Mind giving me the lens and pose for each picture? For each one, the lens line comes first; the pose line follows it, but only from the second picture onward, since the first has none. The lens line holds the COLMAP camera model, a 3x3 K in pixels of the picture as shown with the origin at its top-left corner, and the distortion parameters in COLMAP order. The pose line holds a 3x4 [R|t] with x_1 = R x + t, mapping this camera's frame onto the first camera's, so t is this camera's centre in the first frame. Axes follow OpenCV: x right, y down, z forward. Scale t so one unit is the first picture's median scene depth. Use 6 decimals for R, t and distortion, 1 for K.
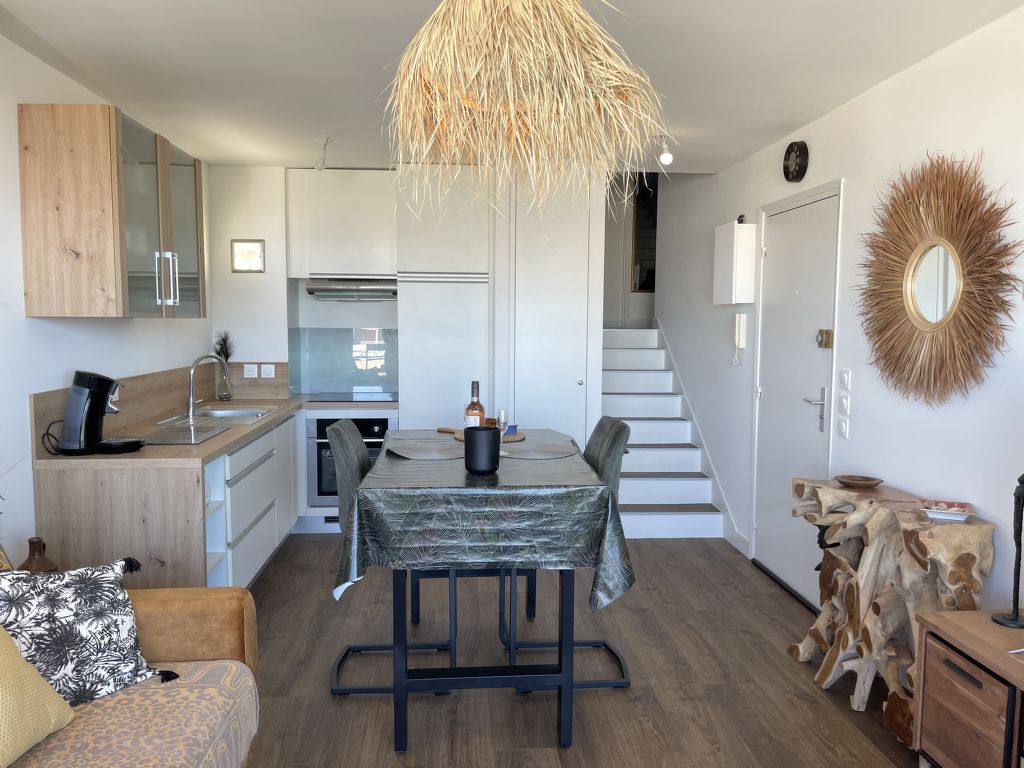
lens RADIAL K [[771.6, 0, 513.7], [0, 771.6, 385.5], [0, 0, 1]] dist [0.058742, -0.081084]
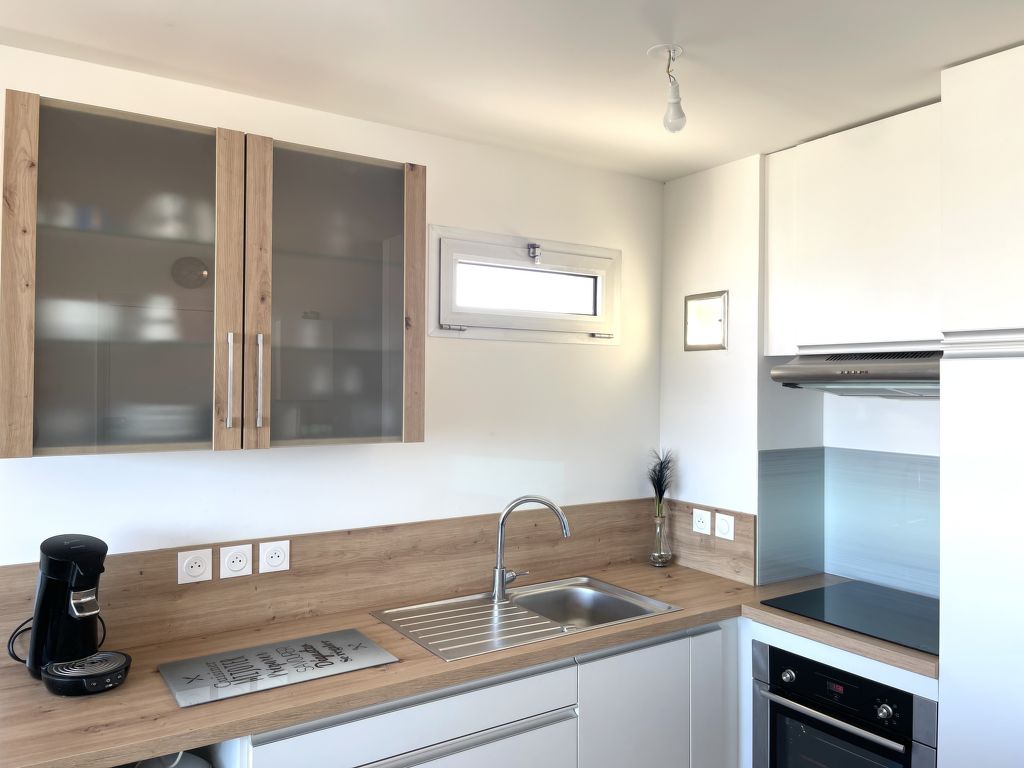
lens RADIAL K [[771.6, 0, 511.3], [0, 771.6, 381.4], [0, 0, 1]] dist [0.058742, -0.081084]
pose [[0.475795, -0.003380, -0.879550, 0.095462], [-0.077176, 0.995975, -0.045576, -0.084911], [0.876164, 0.089565, 0.473619, 0.605066]]
